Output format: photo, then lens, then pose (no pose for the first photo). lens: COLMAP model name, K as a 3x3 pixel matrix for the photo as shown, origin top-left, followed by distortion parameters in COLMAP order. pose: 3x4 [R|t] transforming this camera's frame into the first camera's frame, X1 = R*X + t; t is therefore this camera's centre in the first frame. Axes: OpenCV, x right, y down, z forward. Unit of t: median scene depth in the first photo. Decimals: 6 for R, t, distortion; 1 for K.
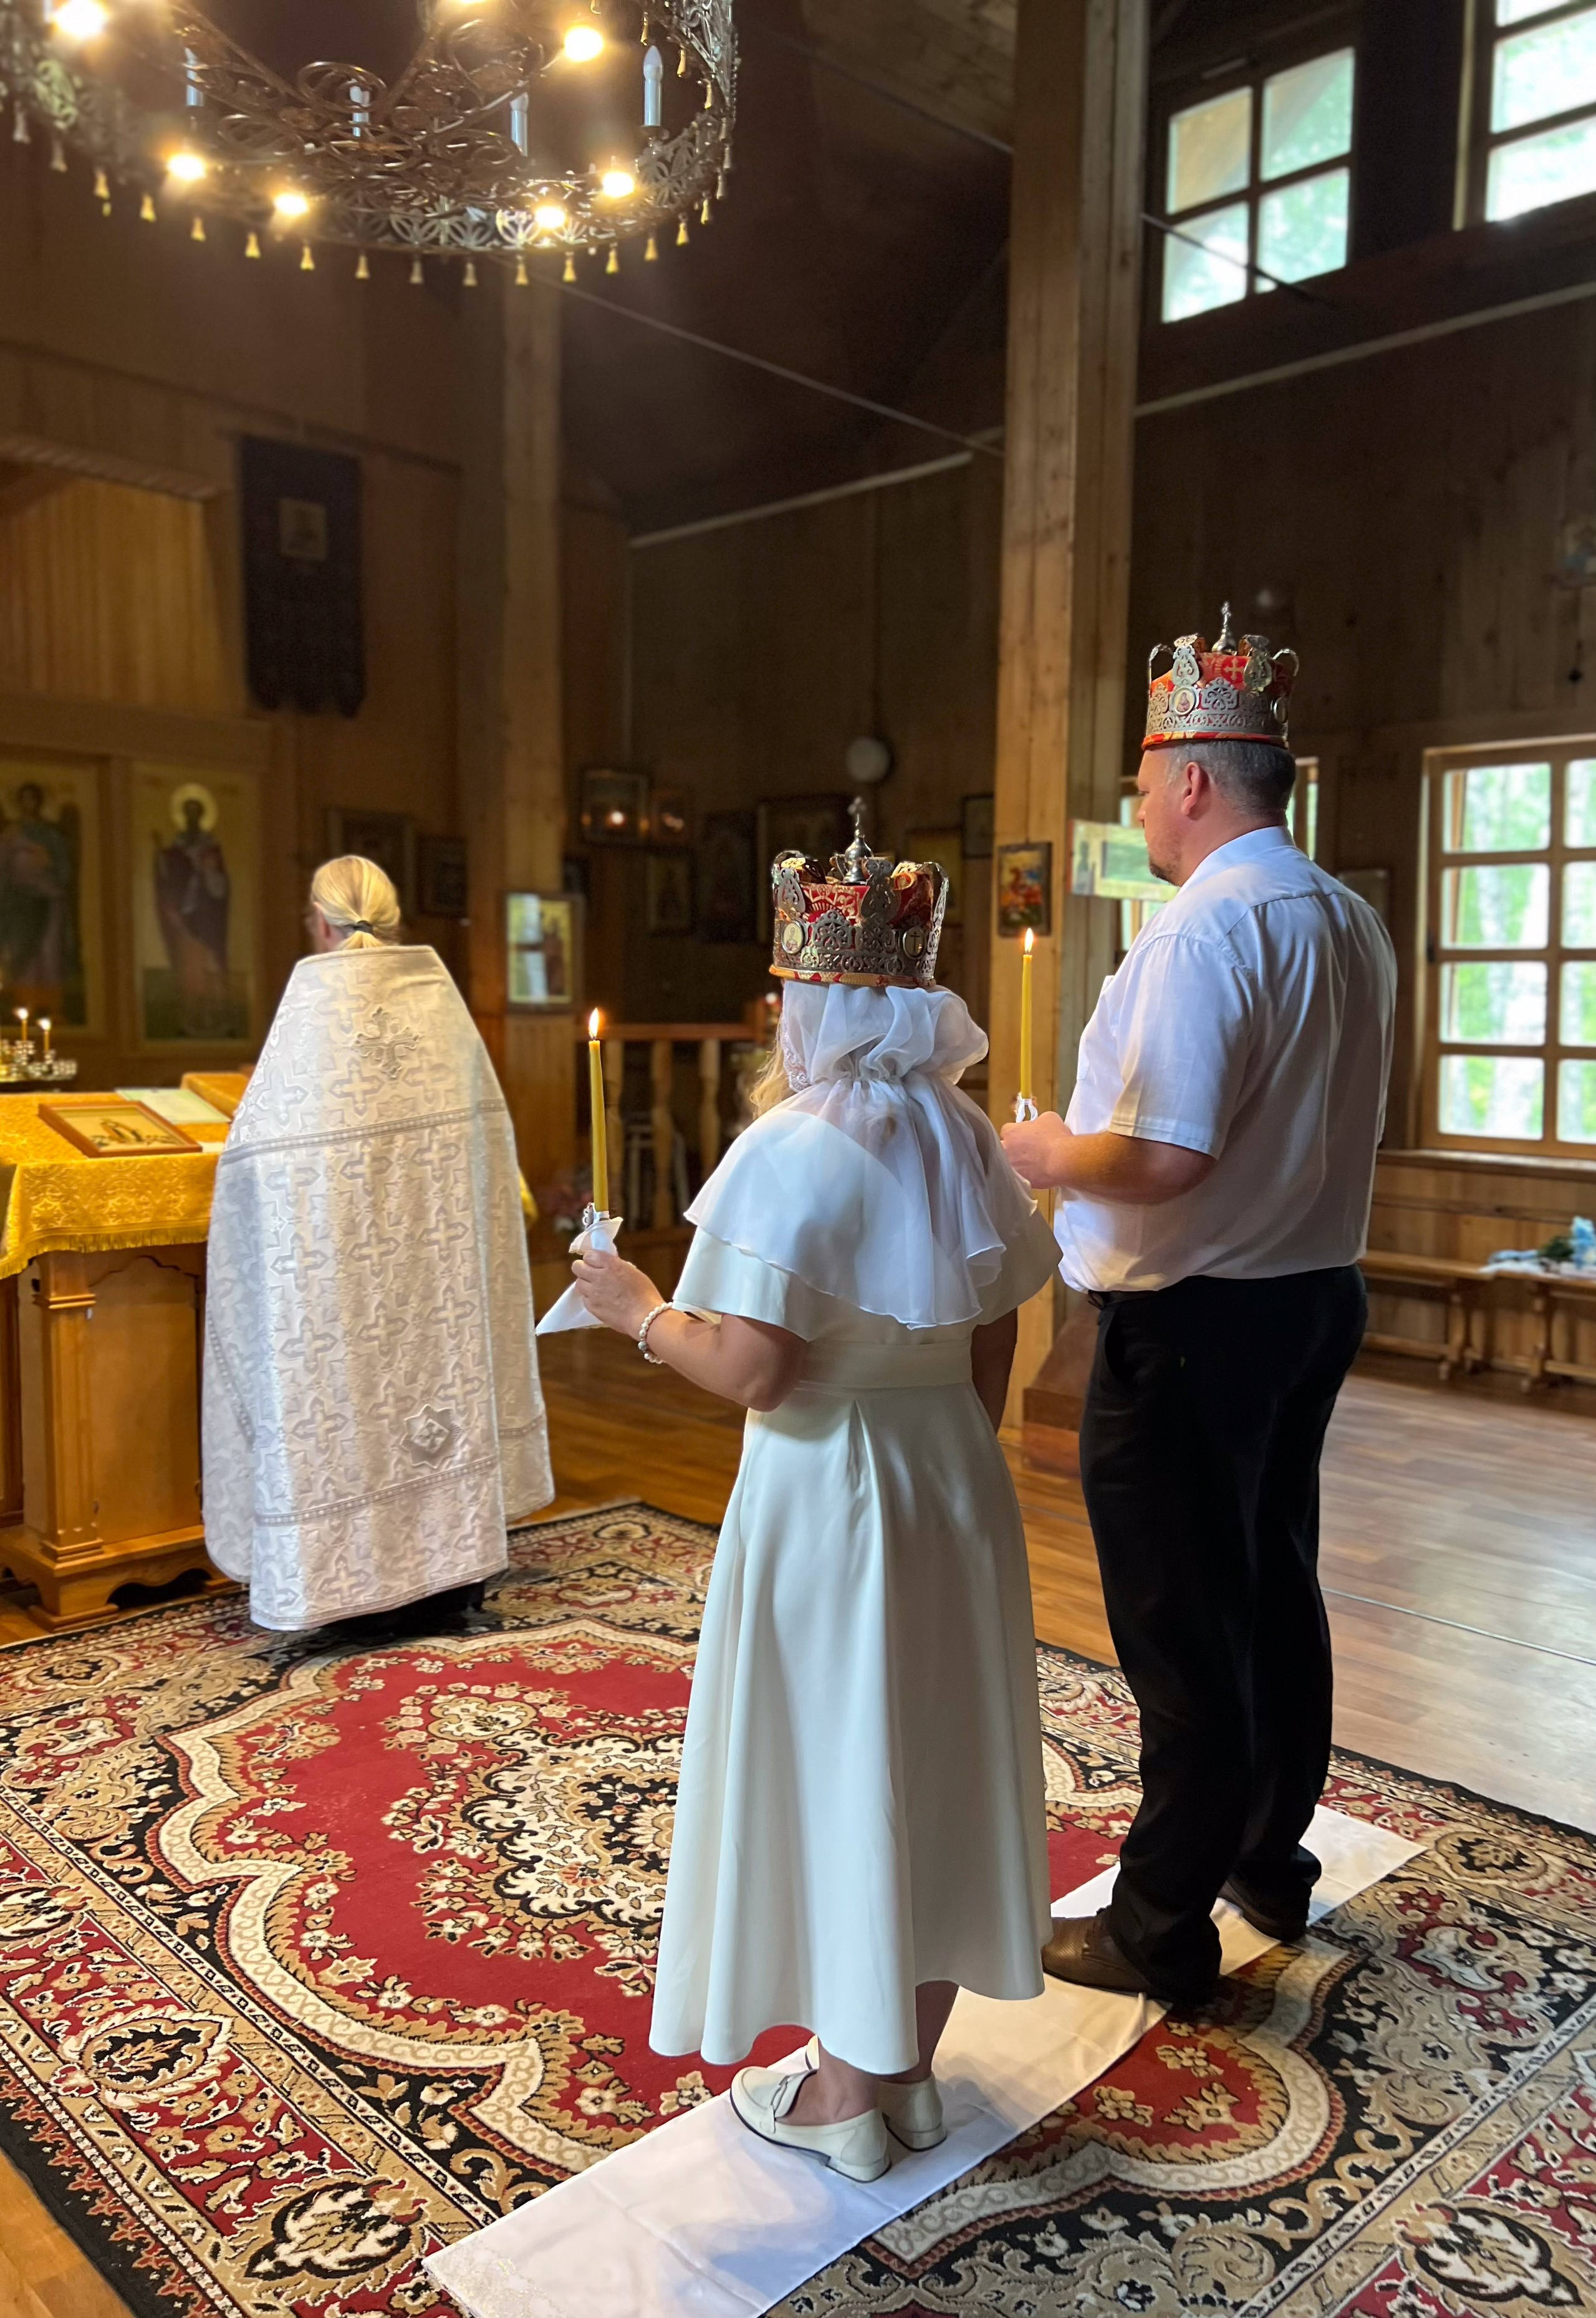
lens RADIAL K [[1765.8, 0, 906.3], [0, 1765.8, 1195.3], [0, 0, 1]] dist [0.017080, -0.006176]
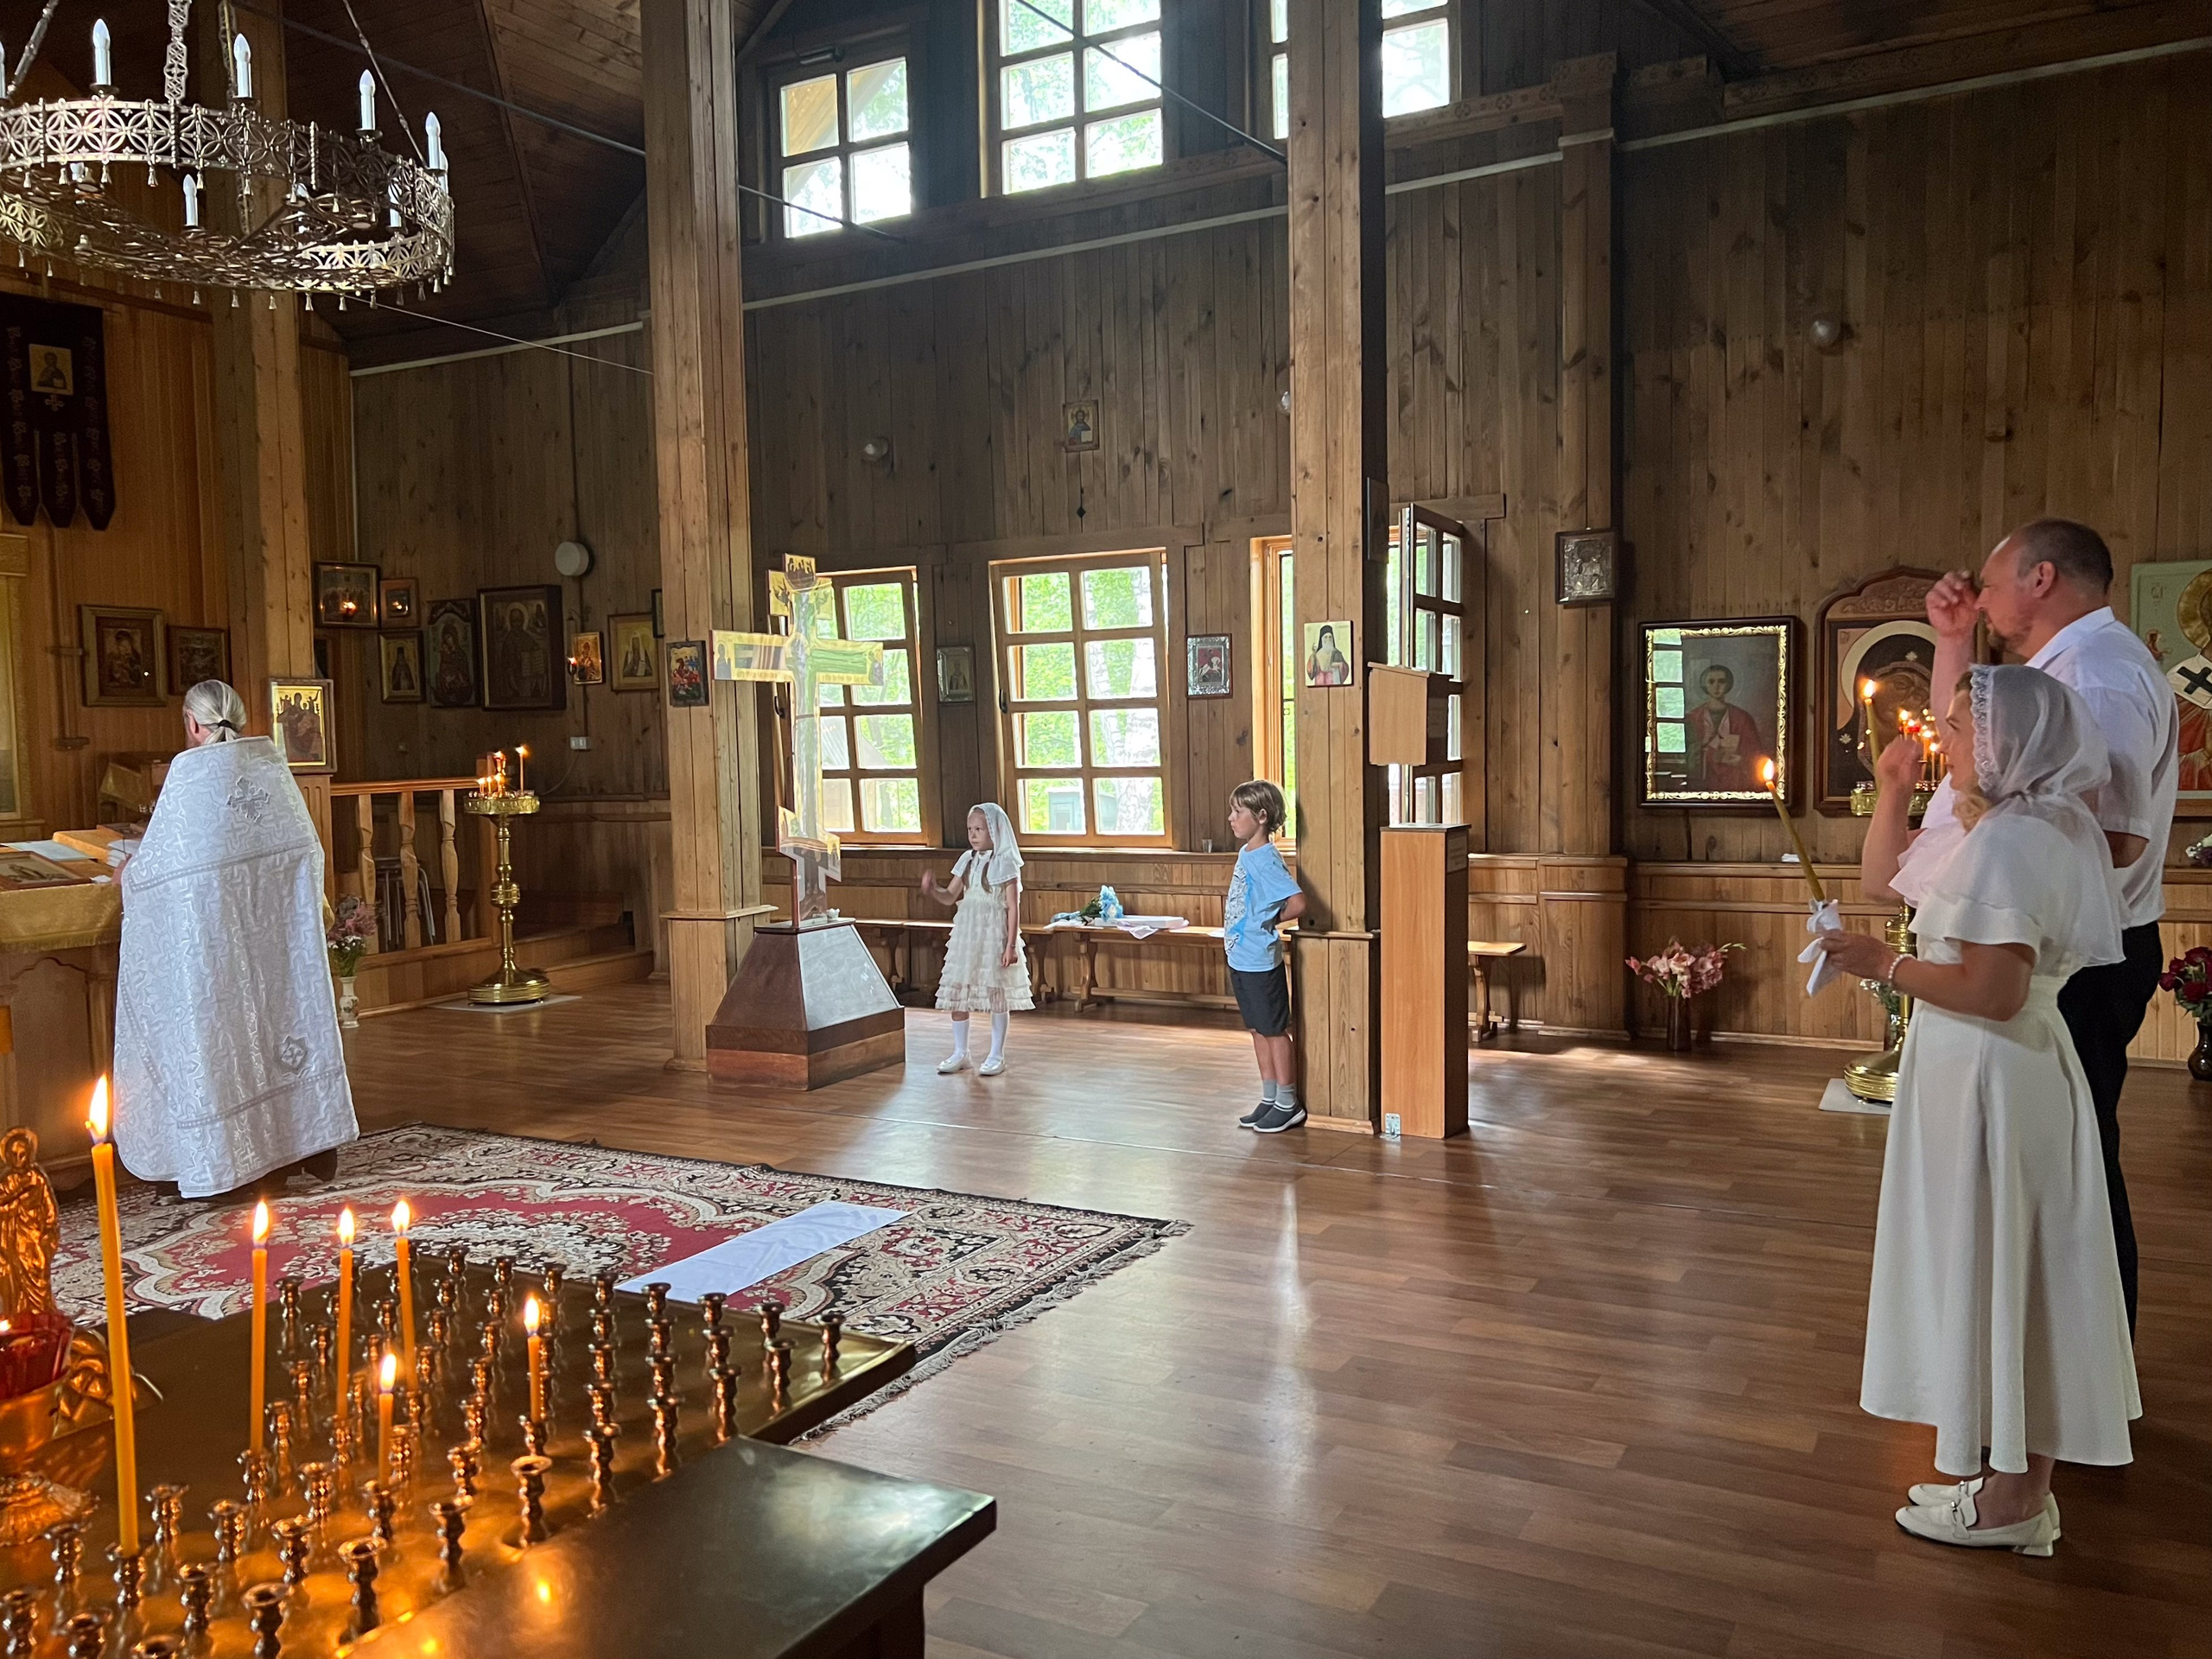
lens RADIAL K [[1718.2, 0, 1110.1], [0, 1718.2, 845.5], [0, 0, 1]] dist [0.052348, -0.066741]
pose [[0.964251, -0.054842, 0.259254, 0.045358], [0.066674, 0.997086, -0.037062, 0.061660], [-0.256466, 0.053022, 0.965098, -0.678845]]
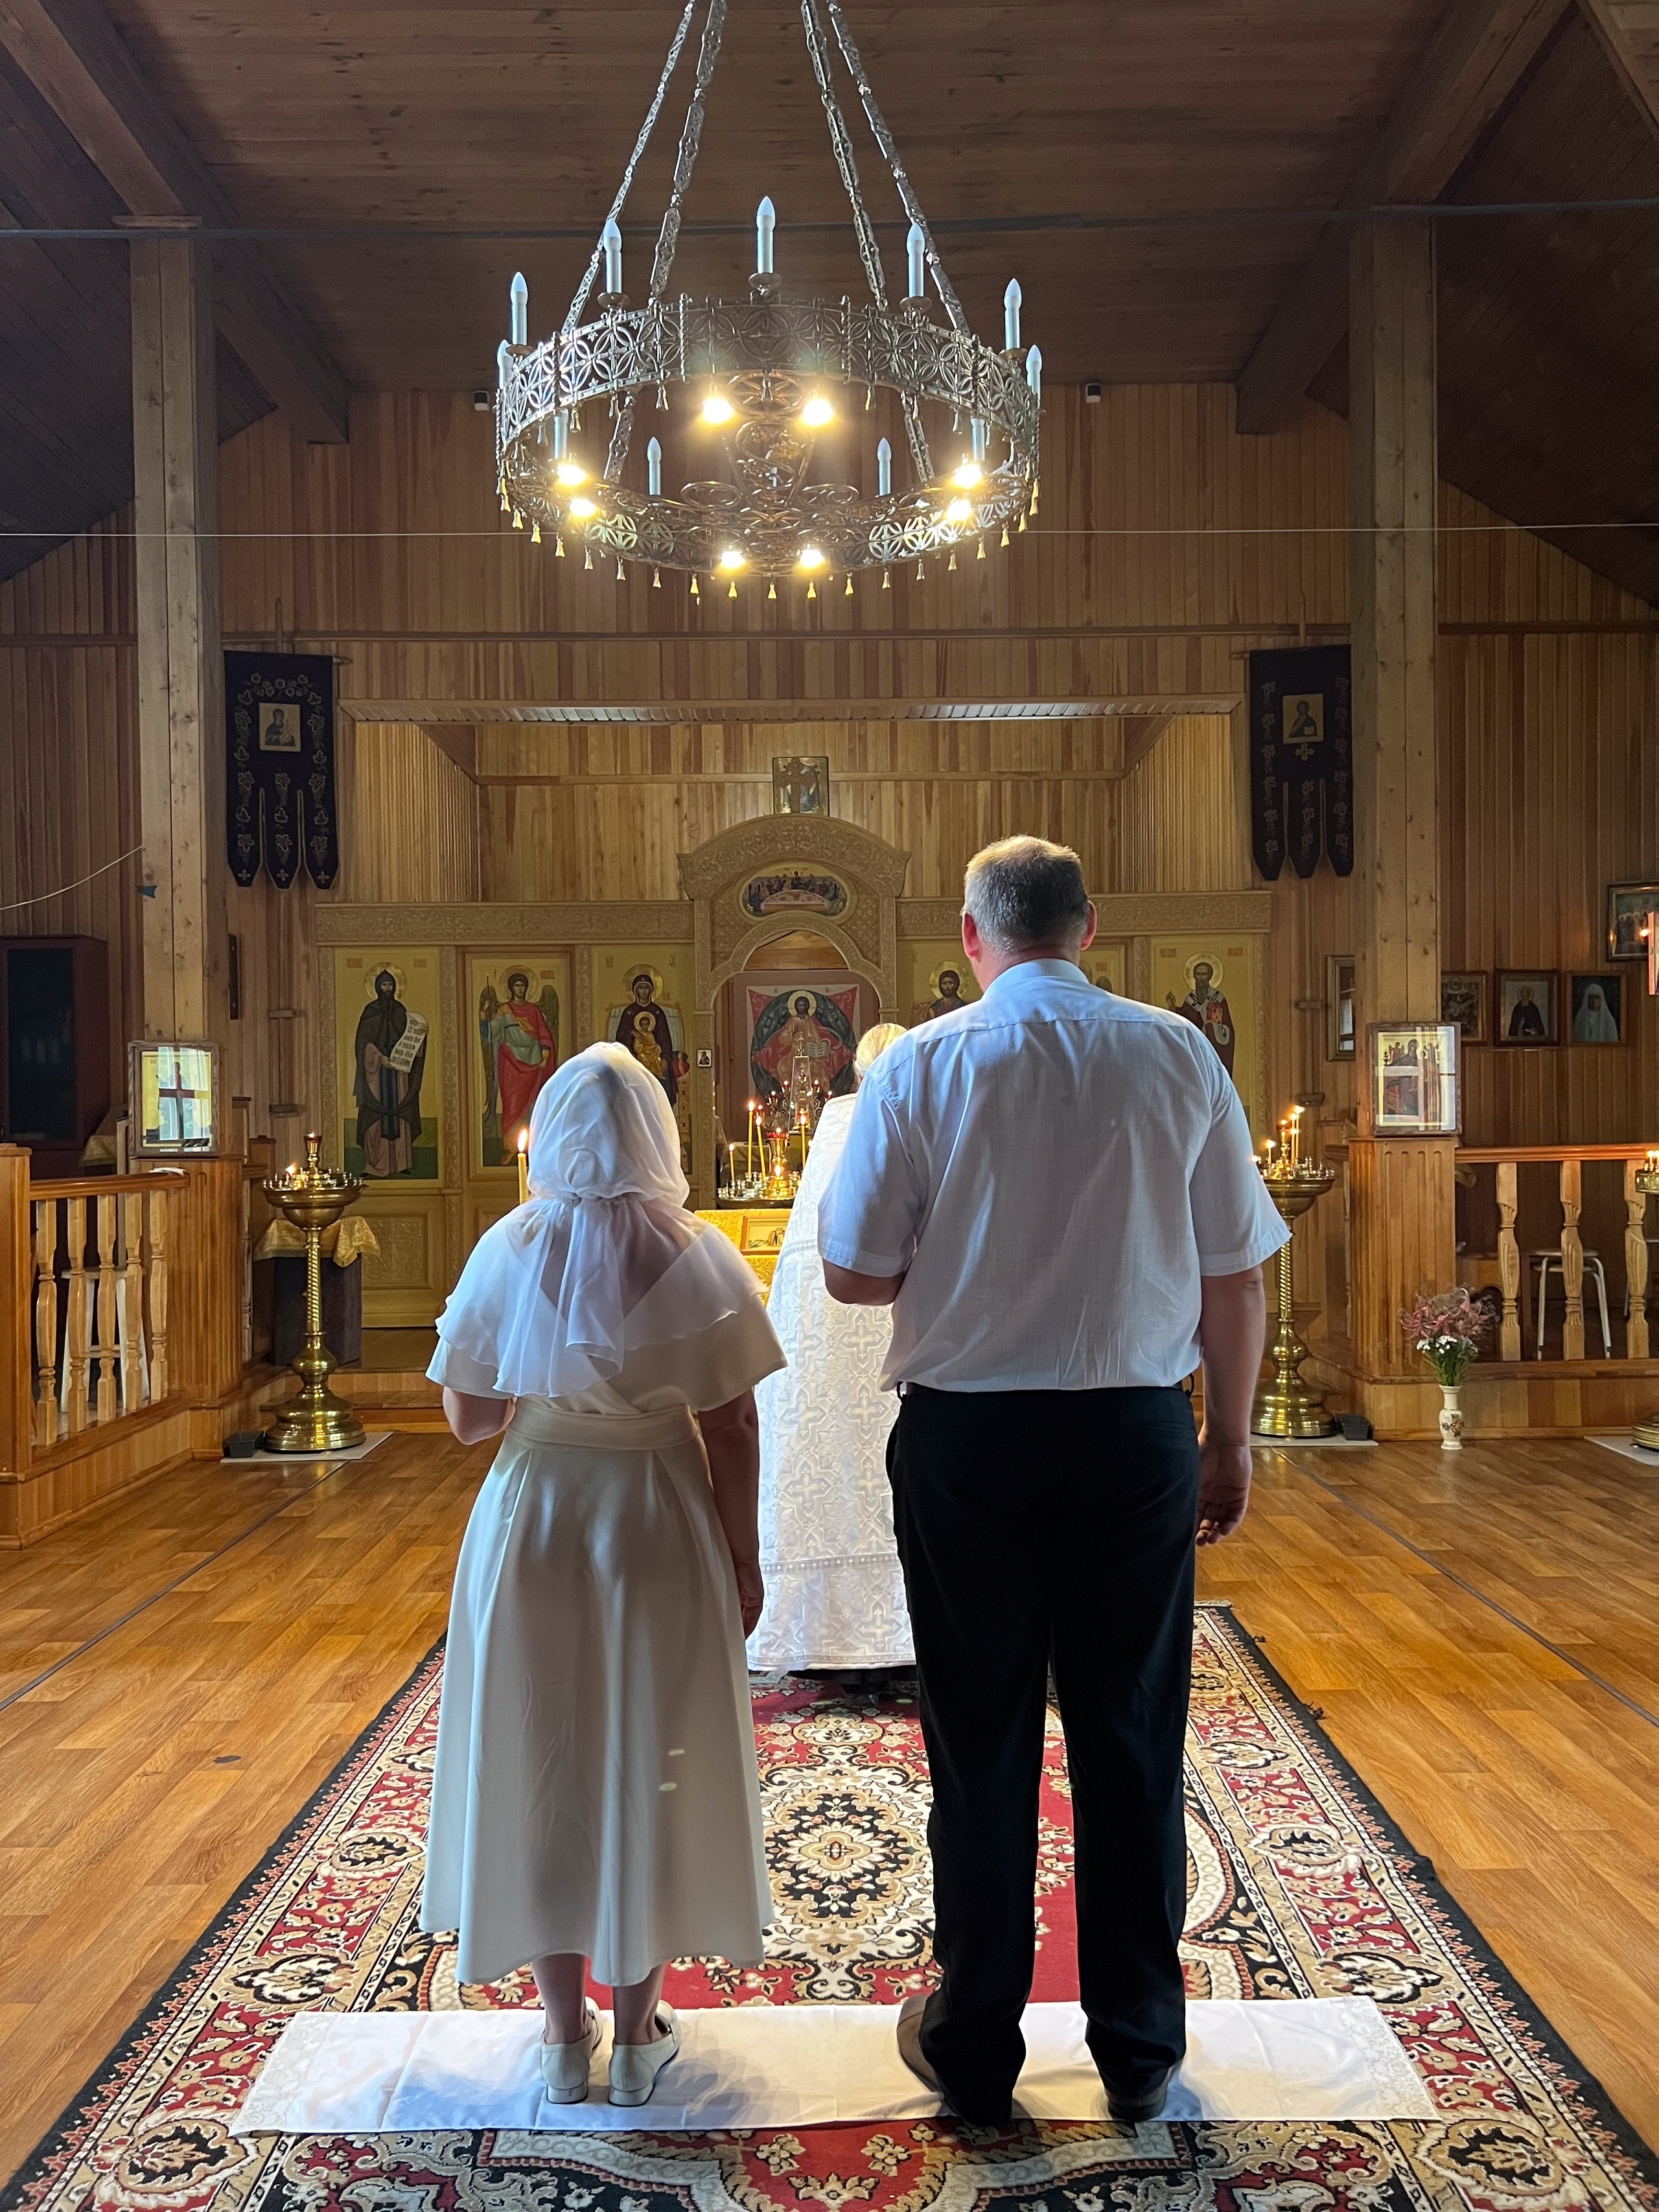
lens RADIAL K [[1677.6, 0, 820.4], [0, 1677.6, 1146.7], [0, 0, 1]] dist [0.011831, -0.003398]
pose [[0.684102, -0.021864, -0.729058, 0.596680], [-0.049771, 0.995821, -0.076567, -0.012652], [0.727686, 0.088665, 0.680156, 0.177229]]
